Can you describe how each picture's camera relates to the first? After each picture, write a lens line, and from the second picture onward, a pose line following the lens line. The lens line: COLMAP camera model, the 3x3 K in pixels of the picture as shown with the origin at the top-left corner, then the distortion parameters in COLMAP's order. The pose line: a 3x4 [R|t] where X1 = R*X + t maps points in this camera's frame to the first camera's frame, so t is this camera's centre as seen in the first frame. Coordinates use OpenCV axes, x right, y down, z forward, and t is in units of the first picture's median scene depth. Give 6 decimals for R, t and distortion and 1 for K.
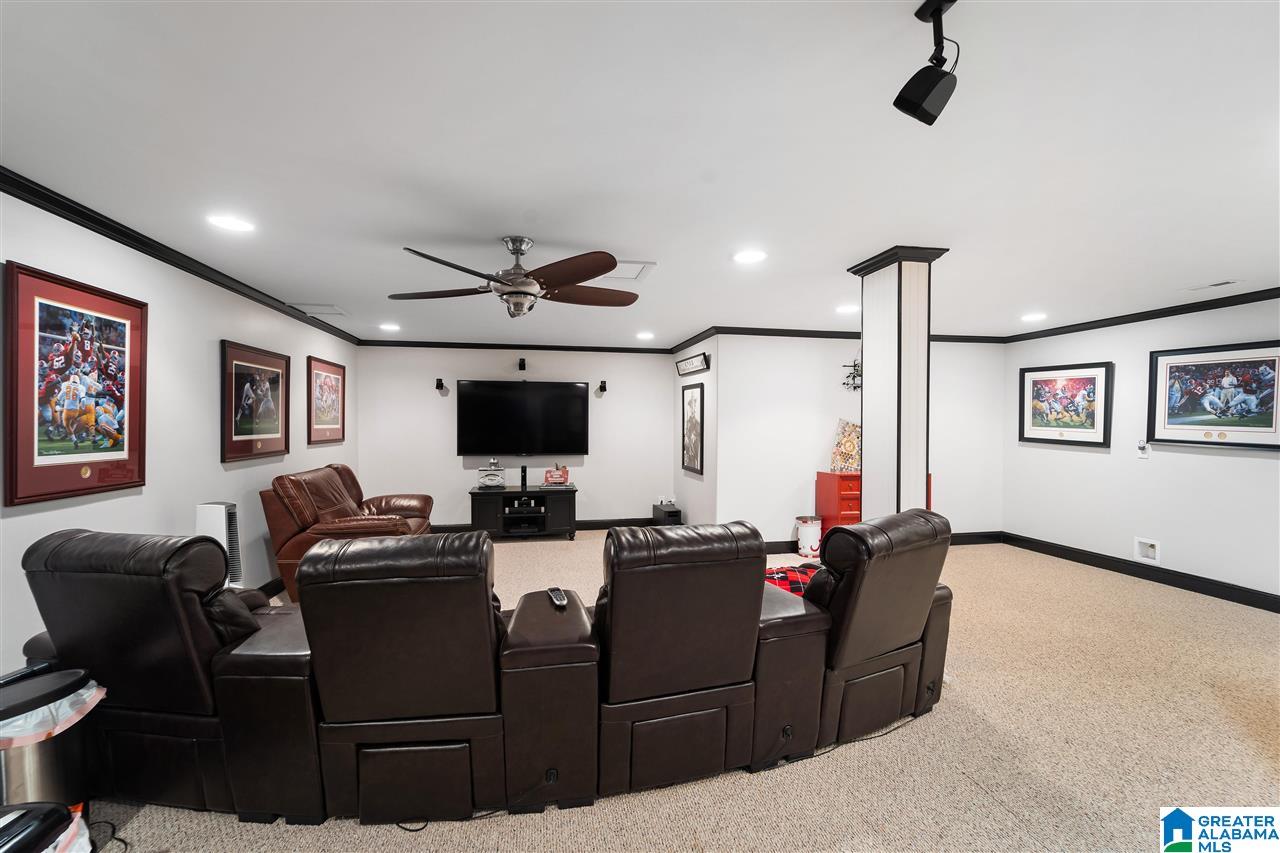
lens RADIAL K [[538.3, 0, 631.5], [0, 538.3, 428.5], [0, 0, 1]] dist [-0.001013, 0.000036]
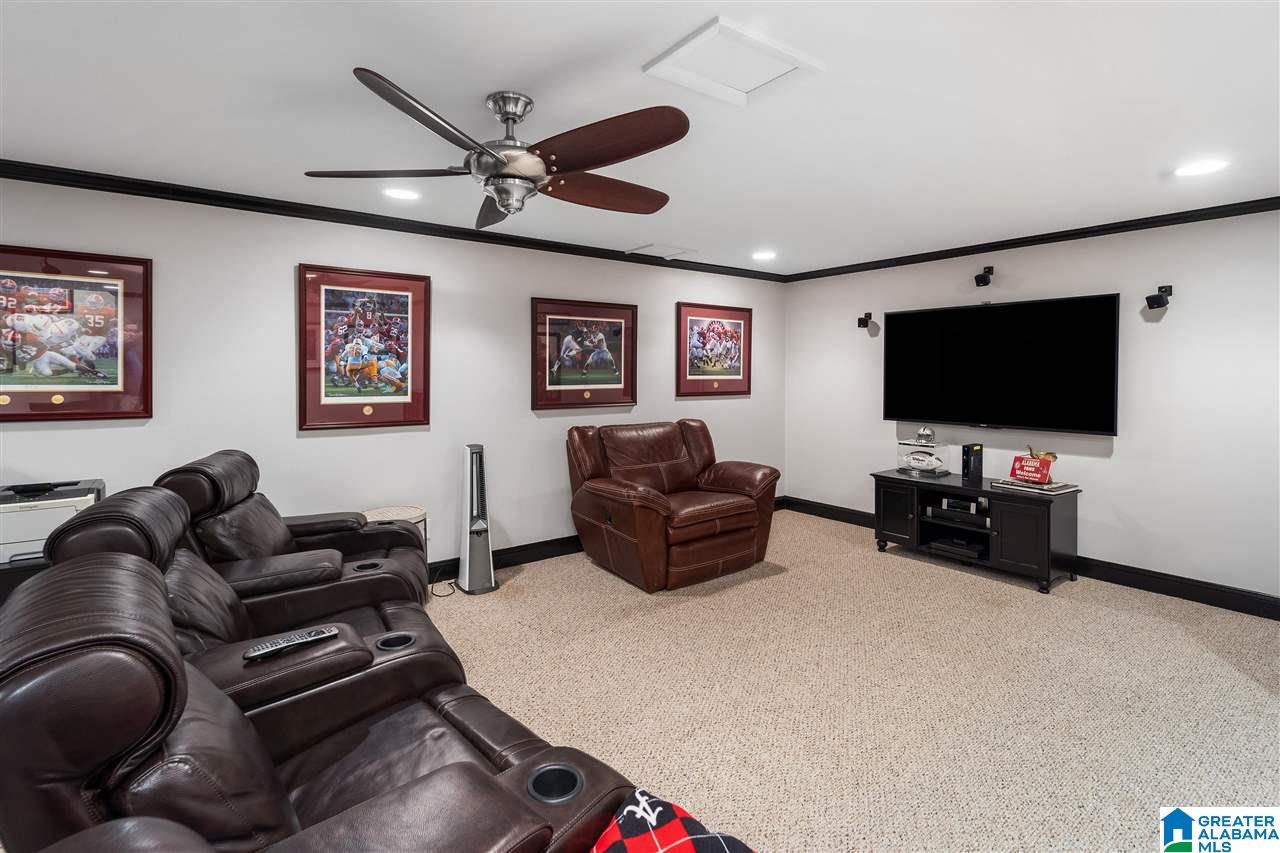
lens RADIAL K [[590.5, 0, 621.9], [0, 590.5, 383.8], [0, 0, 1]] dist [-0.001889, 0.000198]
pose [[0.437535, 0.016117, -0.899057, 0.271077], [-0.008720, 0.999868, 0.013681, -0.005032], [0.899159, 0.001853, 0.437618, 0.429065]]
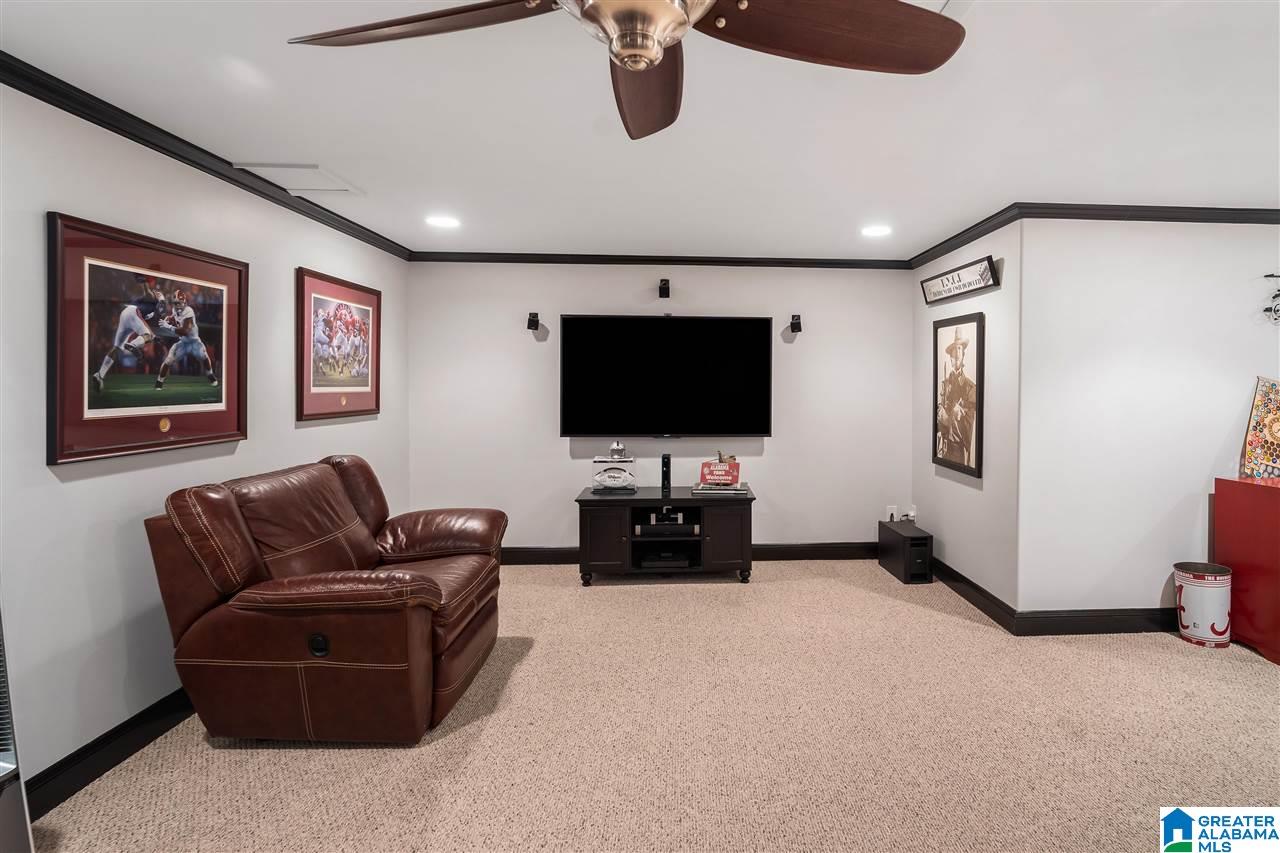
lens RADIAL K [[669.0, 0, 729.2], [0, 669.0, 391.5], [0, 0, 1]] dist [-0.000110, -0.000051]
pose [[0.993696, 0.002936, -0.112069, -0.054889], [-0.002808, 0.999995, 0.001299, -0.003691], [0.112072, -0.000976, 0.993700, 0.314356]]
